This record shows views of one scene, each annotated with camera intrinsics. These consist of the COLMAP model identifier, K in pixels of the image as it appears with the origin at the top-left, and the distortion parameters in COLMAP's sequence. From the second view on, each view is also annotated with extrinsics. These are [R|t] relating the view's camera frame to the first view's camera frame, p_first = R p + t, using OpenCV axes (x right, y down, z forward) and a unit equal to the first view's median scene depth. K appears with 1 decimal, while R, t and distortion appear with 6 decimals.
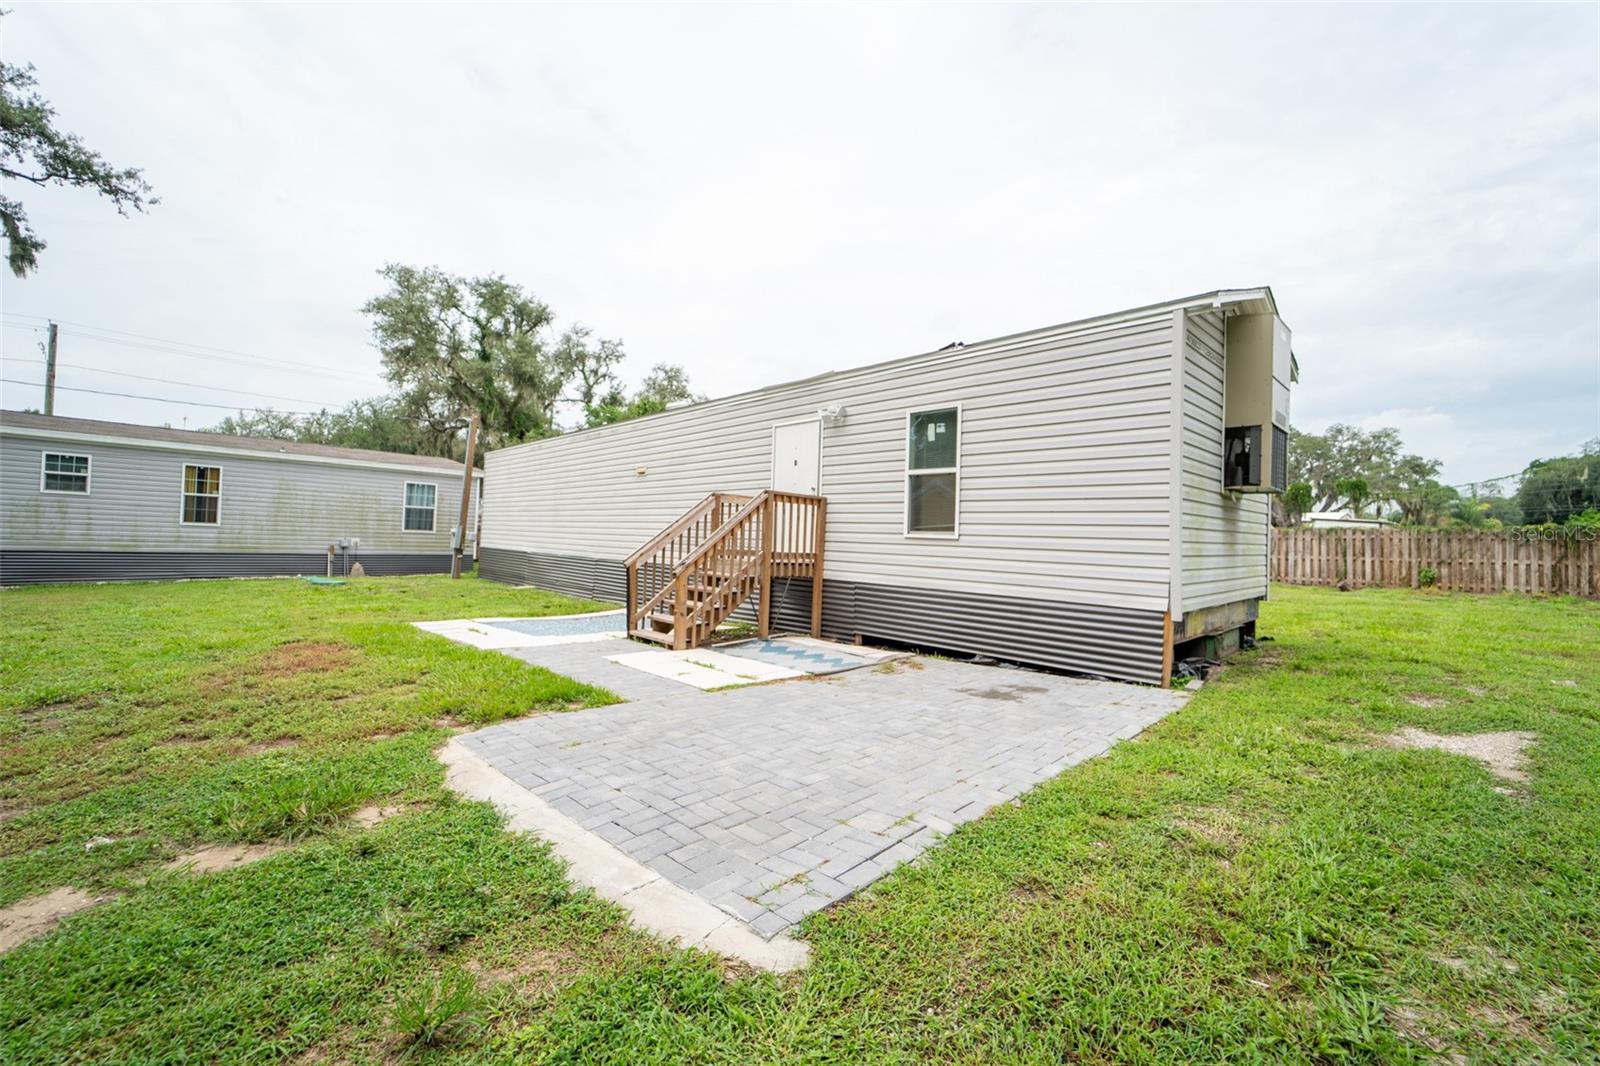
lens RADIAL K [[647.8, 0, 801.3], [0, 647.8, 518.0], [0, 0, 1]] dist [-0.025277, 0.001827]
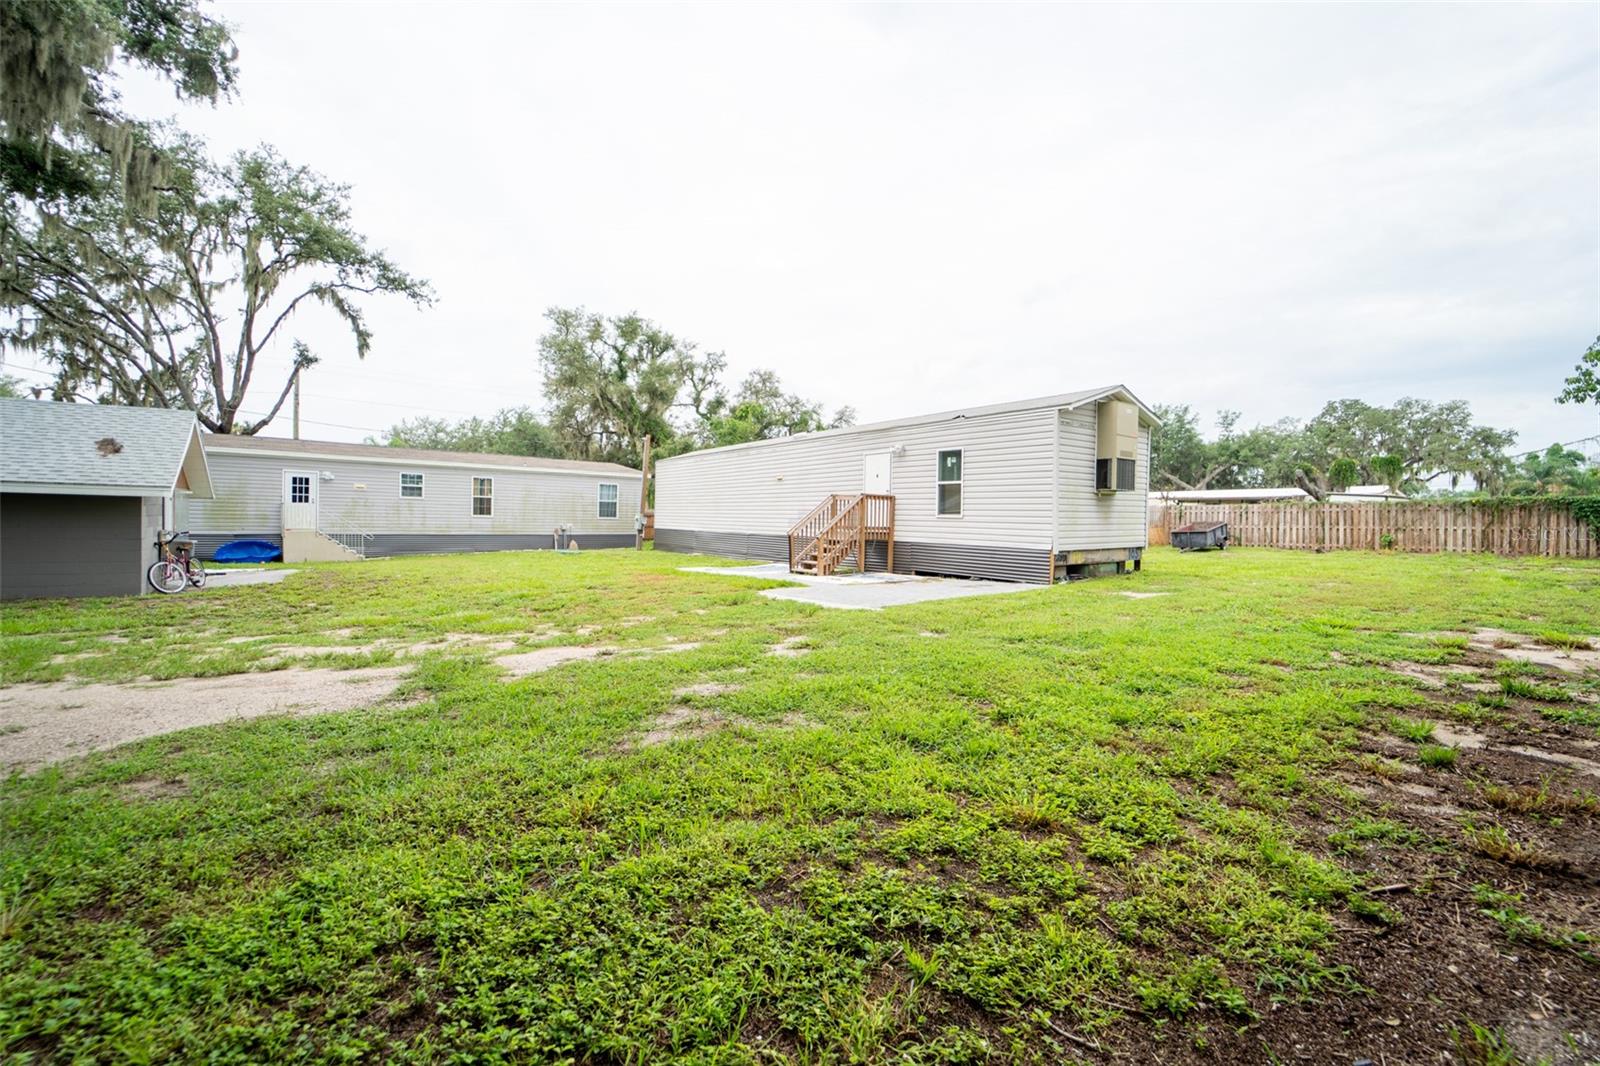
lens RADIAL K [[647.8, 0, 802.5], [0, 647.8, 522.8], [0, 0, 1]] dist [-0.025277, 0.001827]
pose [[0.992454, -0.016486, -0.121507, 0.000718], [0.021143, 0.999086, 0.037143, -0.014417], [0.120783, -0.039432, 0.991895, -0.406643]]
